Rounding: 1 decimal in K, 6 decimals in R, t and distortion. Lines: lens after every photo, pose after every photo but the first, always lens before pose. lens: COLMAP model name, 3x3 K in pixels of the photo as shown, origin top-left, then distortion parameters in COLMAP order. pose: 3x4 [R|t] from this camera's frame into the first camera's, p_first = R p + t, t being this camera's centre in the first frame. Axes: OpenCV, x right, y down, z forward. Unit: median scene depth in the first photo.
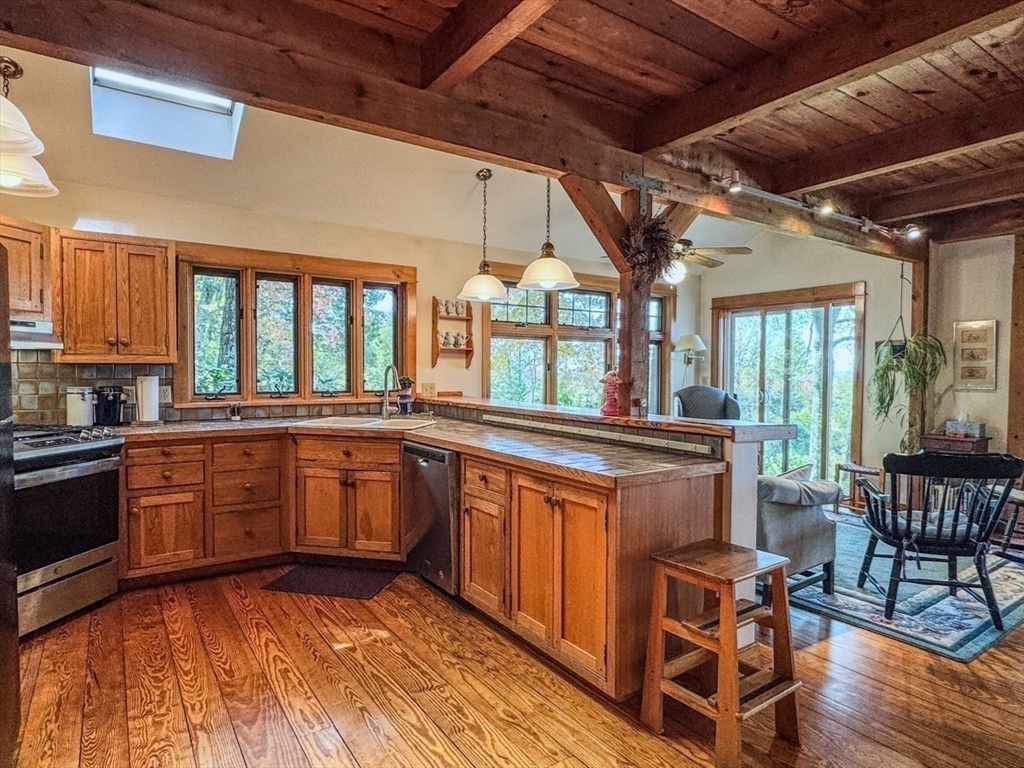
lens RADIAL K [[587.9, 0, 513.8], [0, 587.9, 384.2], [0, 0, 1]] dist [0.003839, -0.000140]
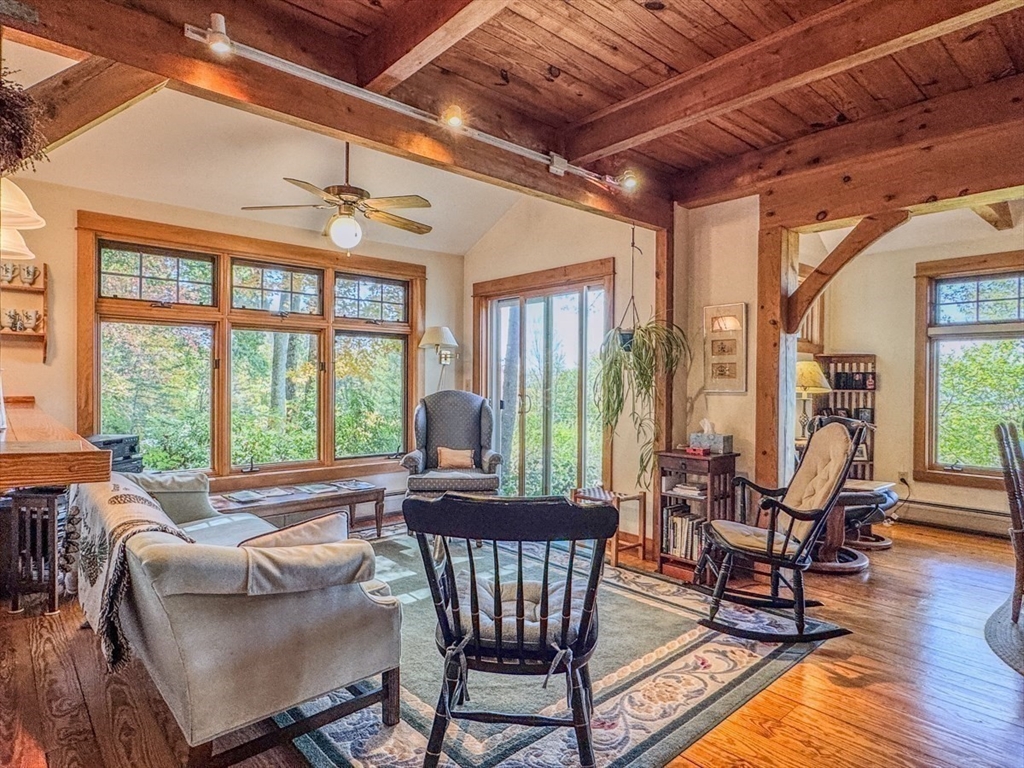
lens RADIAL K [[587.9, 0, 510.3], [0, 587.9, 383.5], [0, 0, 1]] dist [0.003839, -0.000140]
pose [[0.992366, 0.000598, 0.123327, 0.393214], [0.001826, 0.999807, -0.019539, 0.012226], [-0.123315, 0.019615, 0.992174, 0.254724]]
